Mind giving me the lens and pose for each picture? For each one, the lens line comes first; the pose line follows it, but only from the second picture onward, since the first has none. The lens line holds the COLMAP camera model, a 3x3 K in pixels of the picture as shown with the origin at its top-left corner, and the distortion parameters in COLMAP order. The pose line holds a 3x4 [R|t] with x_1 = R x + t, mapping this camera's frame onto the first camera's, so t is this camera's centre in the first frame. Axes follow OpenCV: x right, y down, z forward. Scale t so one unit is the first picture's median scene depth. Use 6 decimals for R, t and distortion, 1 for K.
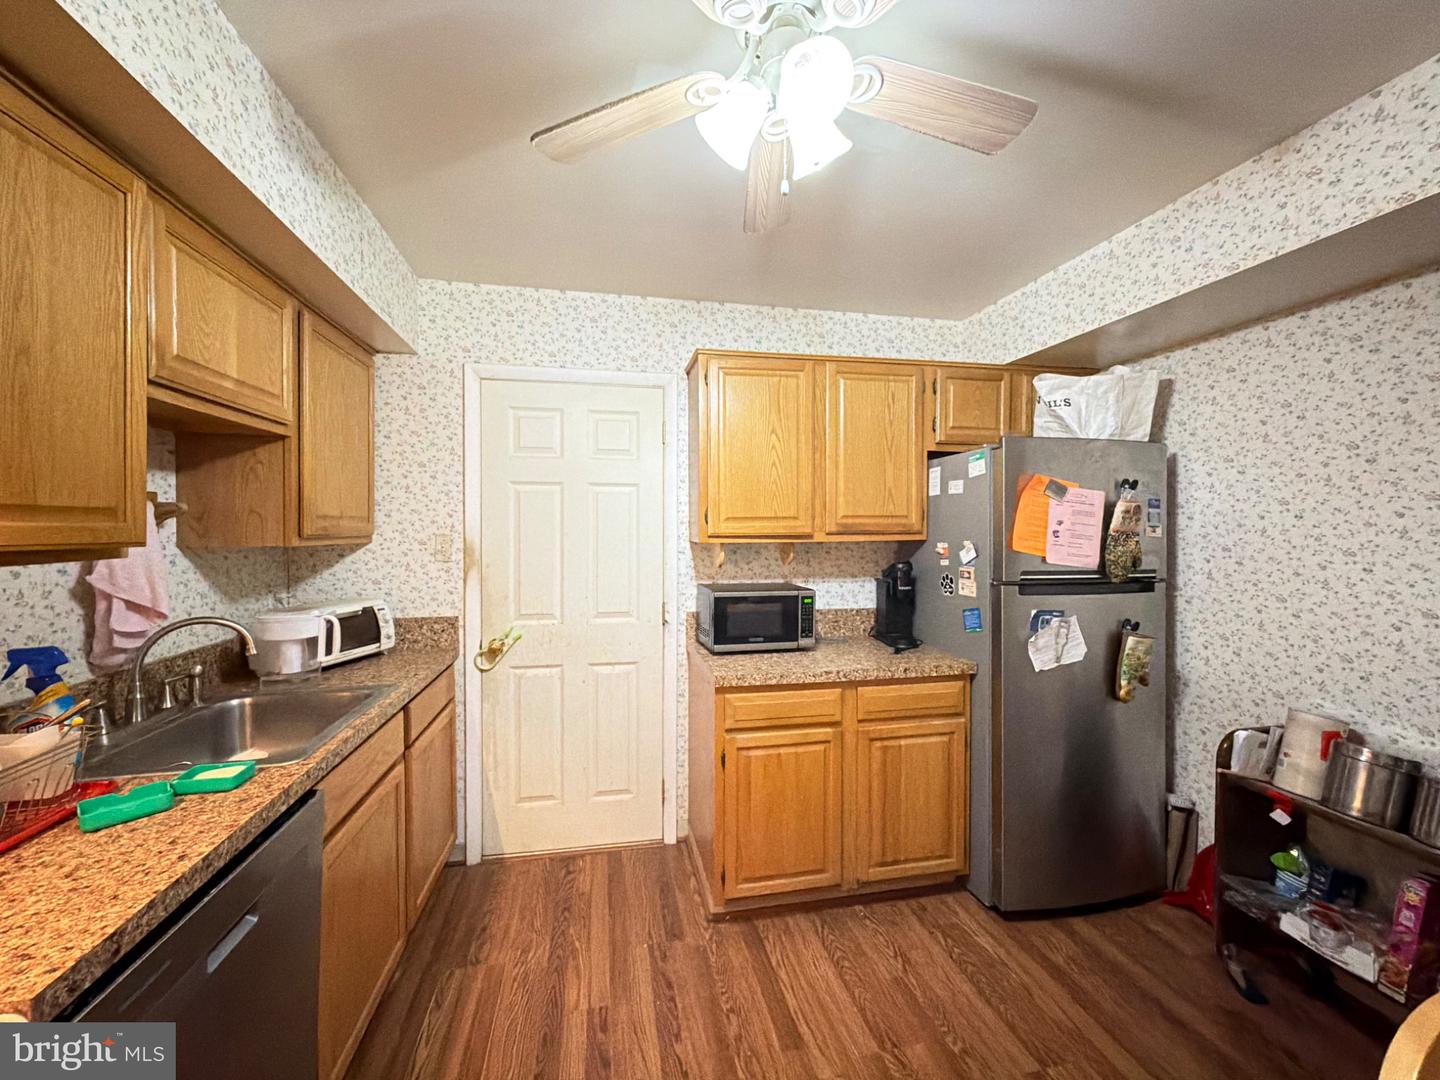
lens RADIAL K [[573.4, 0, 712.0], [0, 573.4, 540.0], [0, 0, 1]] dist [-0.001396, -0.000199]
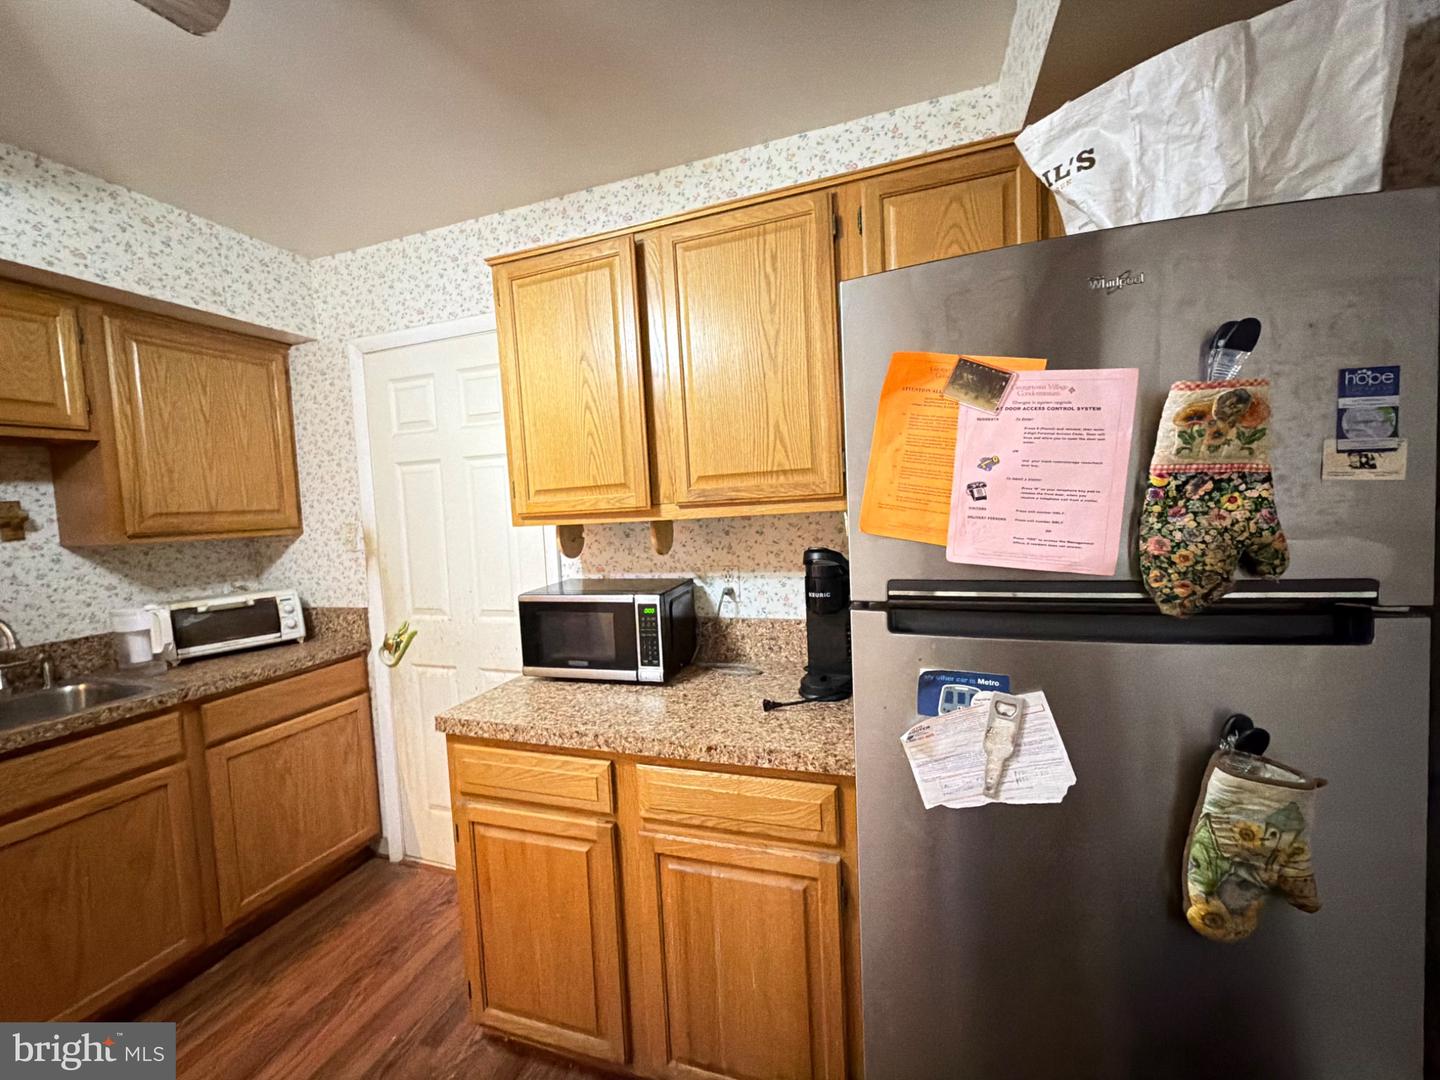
lens RADIAL K [[573.4, 0, 711.0], [0, 573.4, 539.7], [0, 0, 1]] dist [-0.001396, -0.000199]
pose [[0.865617, -0.011694, -0.500570, 0.617514], [0.039708, 0.998182, 0.045348, -0.002111], [0.499129, -0.059130, 0.864508, 0.526556]]
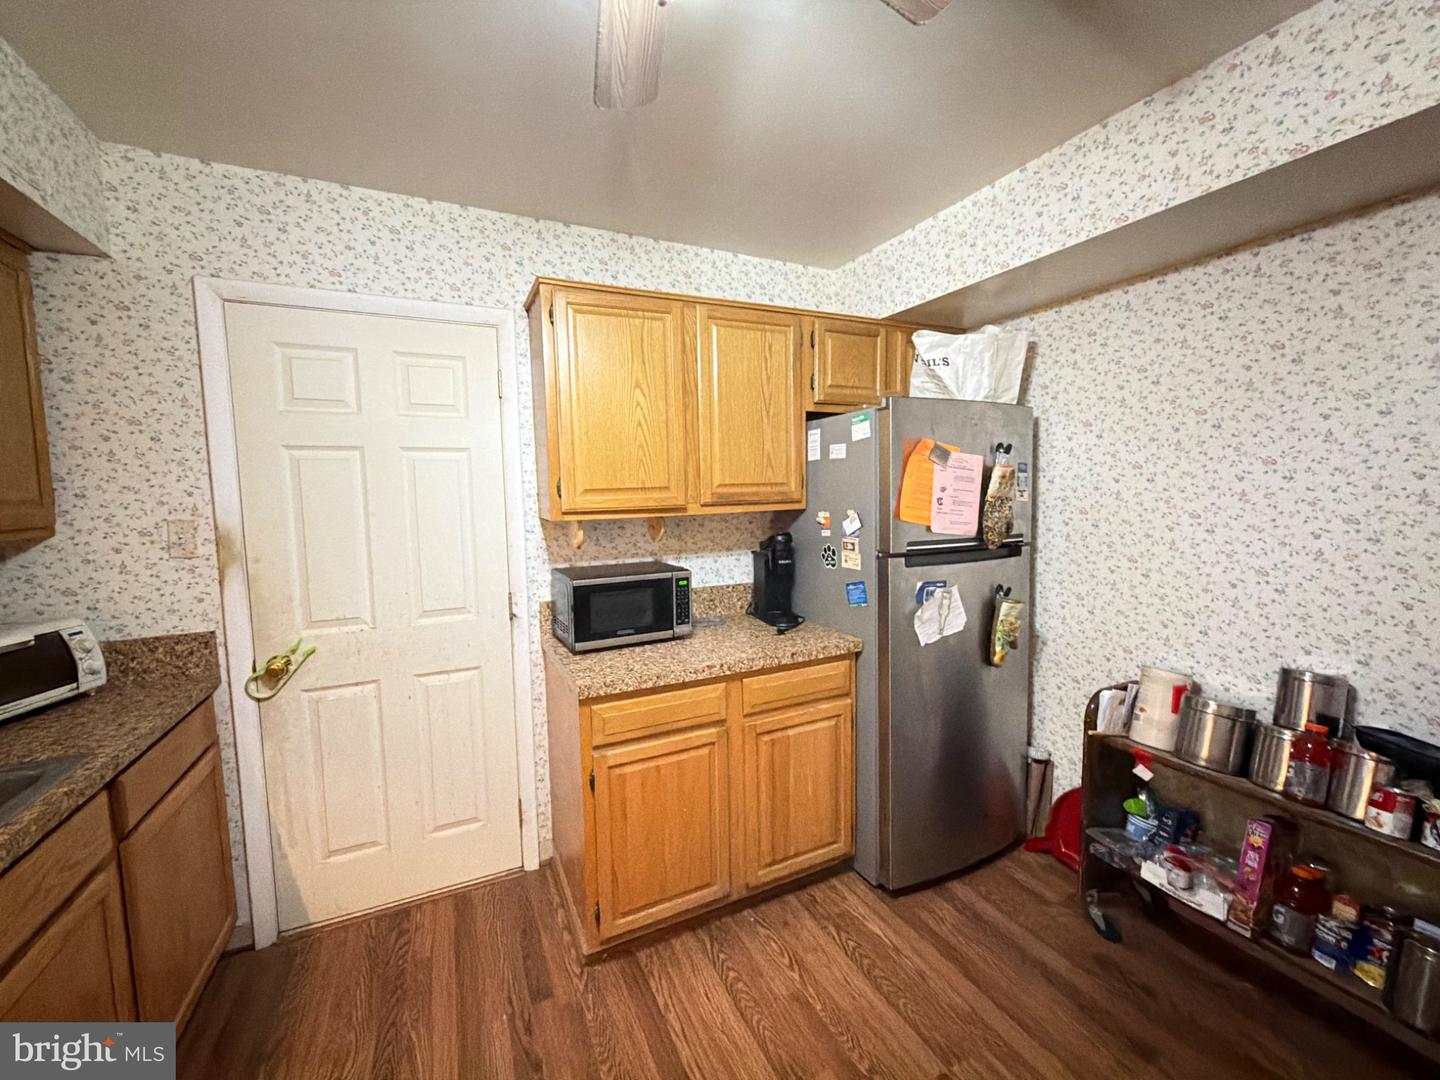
lens RADIAL K [[573.4, 0, 712.8], [0, 573.4, 539.9], [0, 0, 1]] dist [-0.001396, -0.000199]
pose [[0.969095, -0.040733, 0.243301, 0.001256], [0.024217, 0.997218, 0.070496, -0.022149], [-0.245496, -0.062426, 0.967386, 0.162315]]
